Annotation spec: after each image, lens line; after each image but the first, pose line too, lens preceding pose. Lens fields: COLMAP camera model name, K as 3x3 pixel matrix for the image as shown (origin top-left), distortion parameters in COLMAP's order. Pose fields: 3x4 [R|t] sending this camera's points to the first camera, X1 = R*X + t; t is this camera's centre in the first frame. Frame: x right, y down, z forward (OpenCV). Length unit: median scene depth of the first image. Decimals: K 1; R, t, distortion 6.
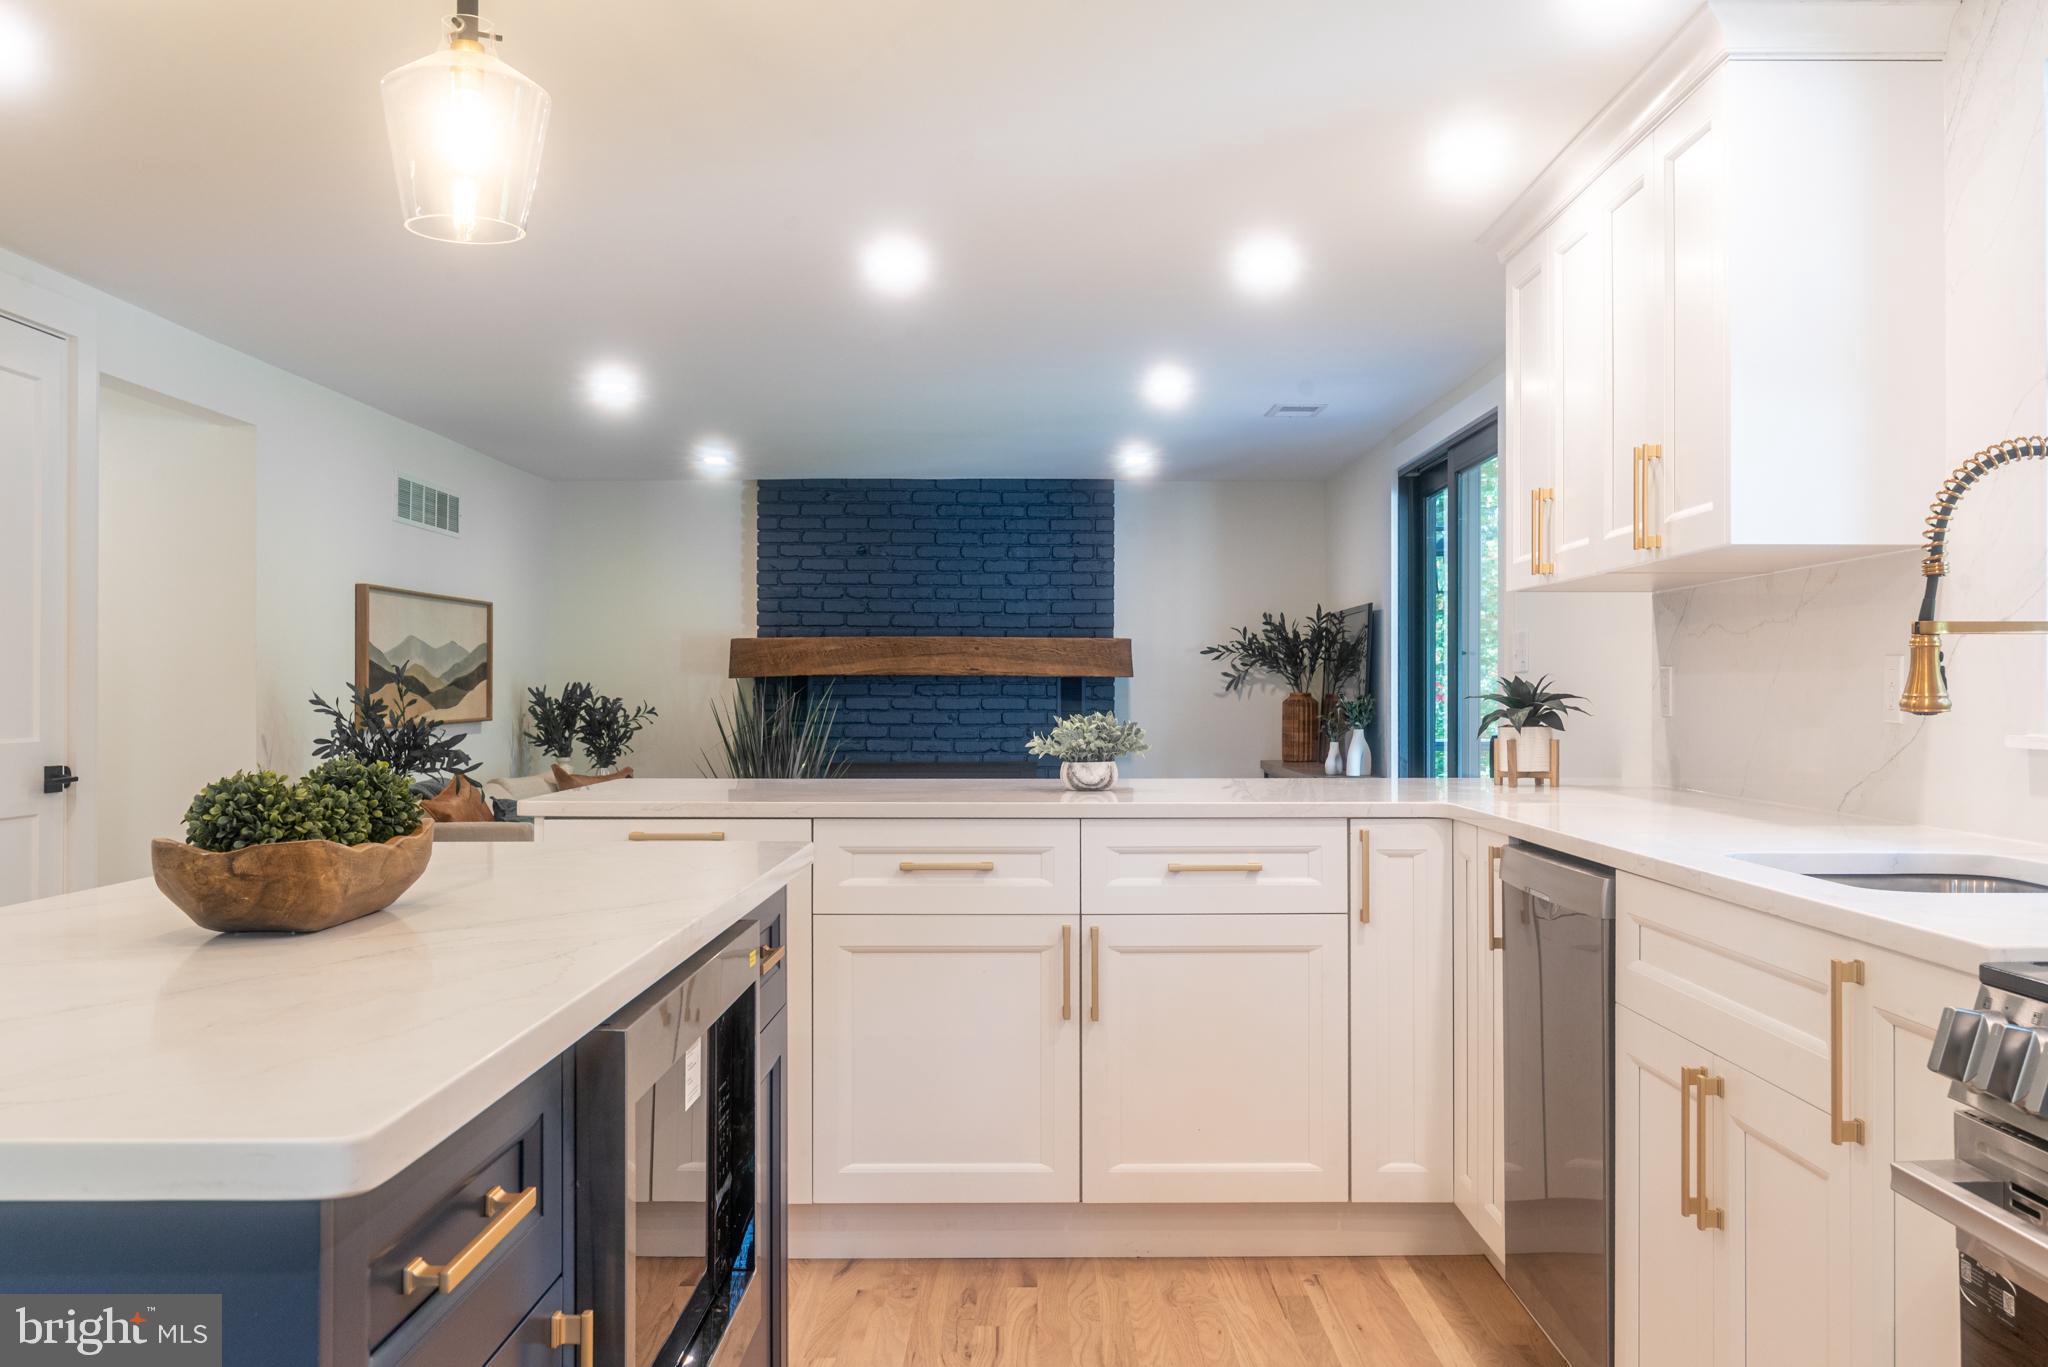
lens RADIAL K [[1868.4, 0, 1024.0], [0, 1868.4, 683.5], [0, 0, 1]] dist [-0.001531, -0.000373]
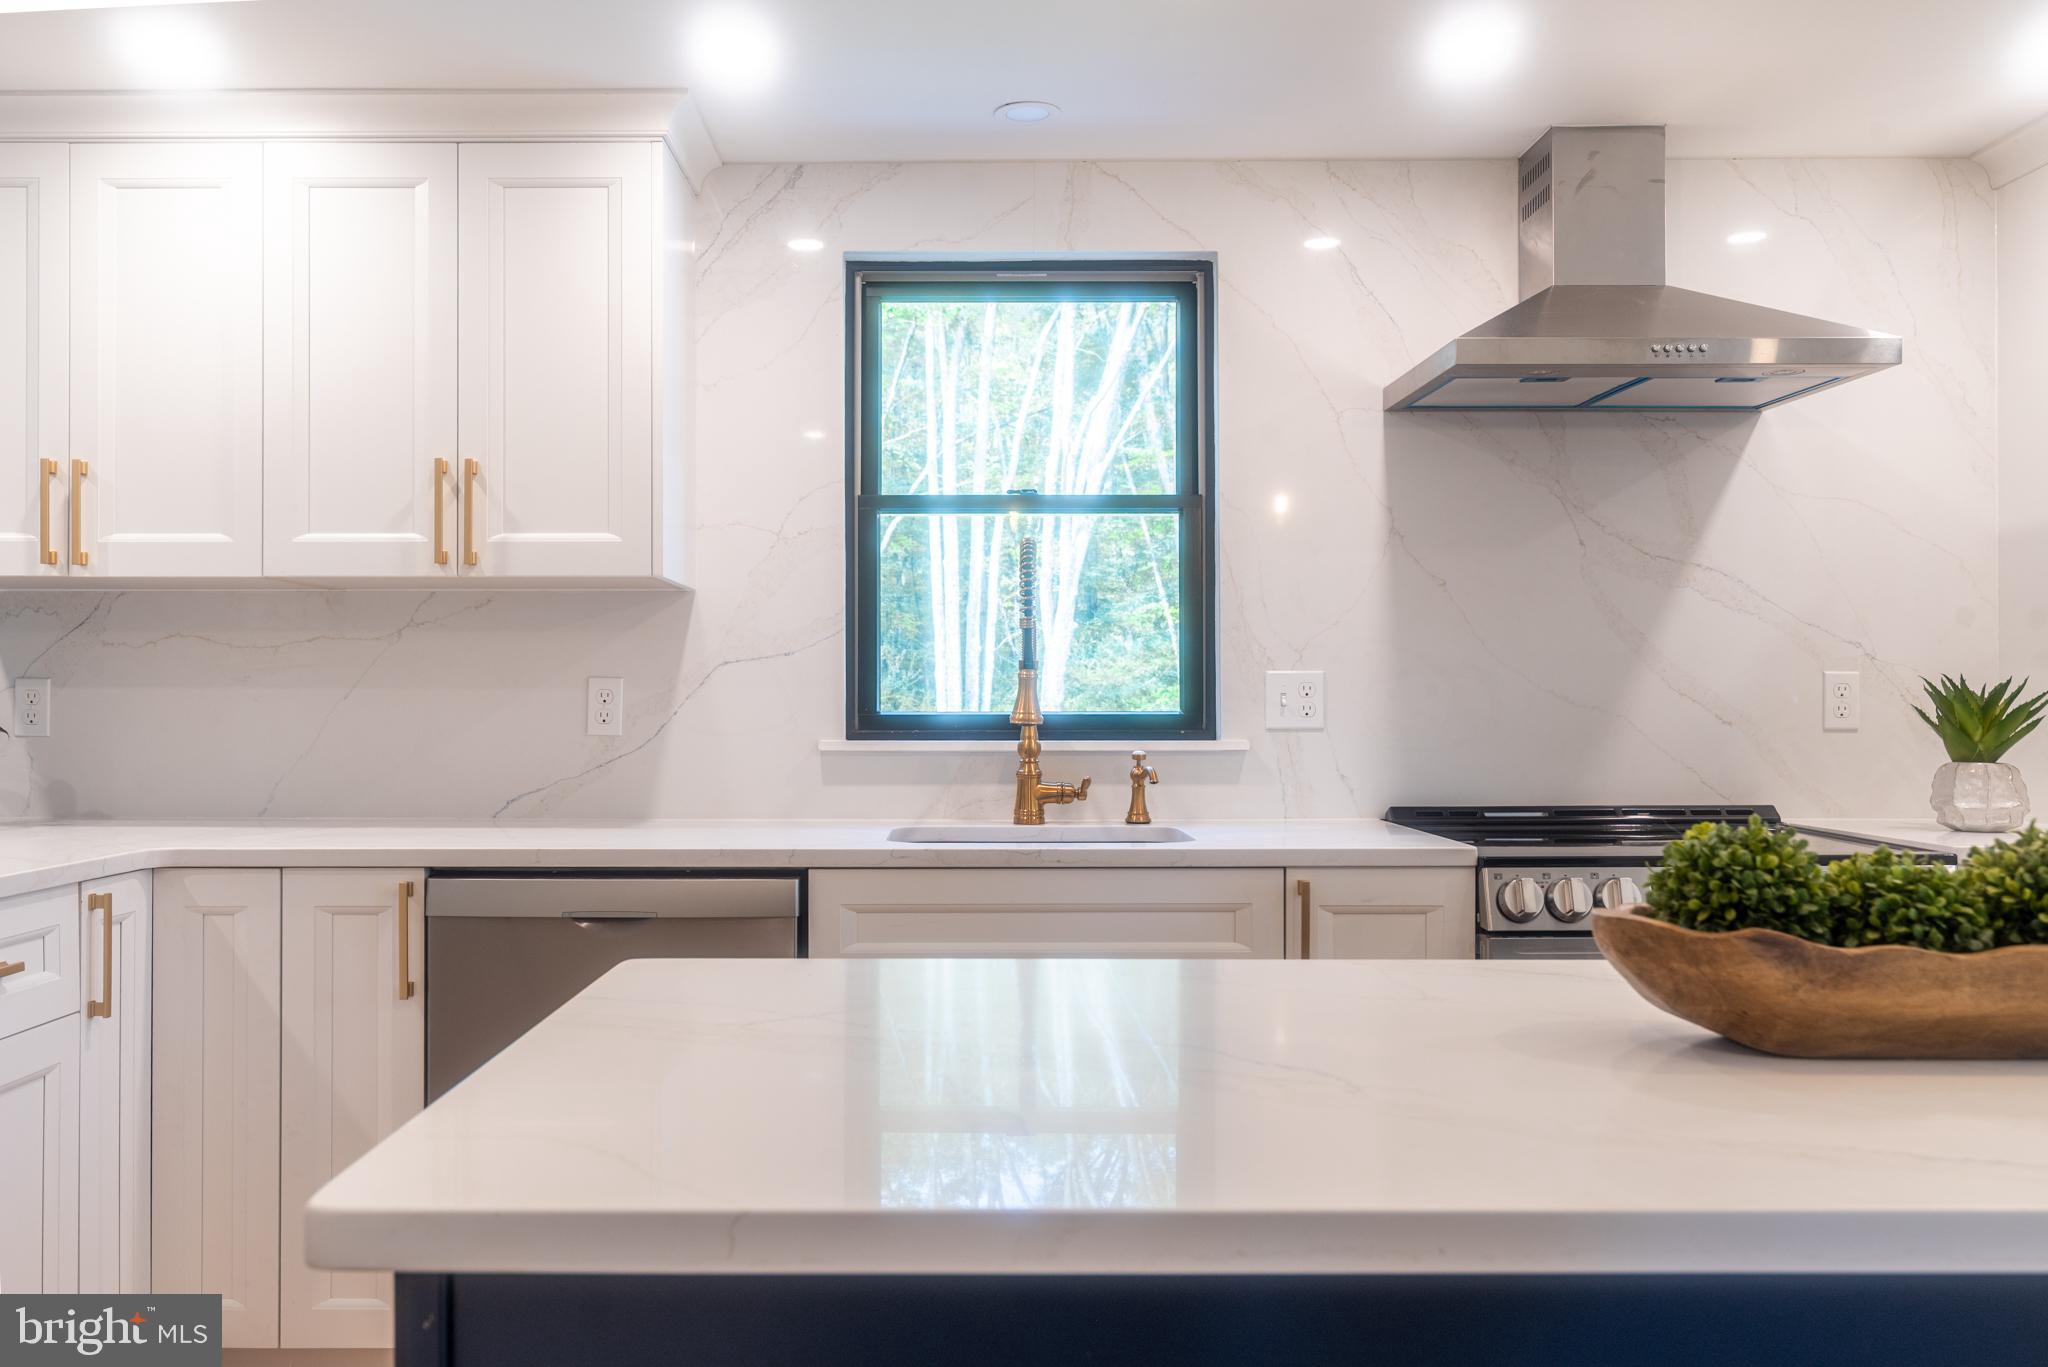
lens RADIAL K [[1682.0, 0, 936.8], [0, 1682.0, 688.3], [0, 0, 1]] dist [-0.003577, 0.002059]
pose [[-0.012629, 0.008181, 0.999887, -0.199324], [-0.005509, 0.999951, -0.008251, -0.000304], [-0.999905, -0.005612, -0.012583, 0.270097]]
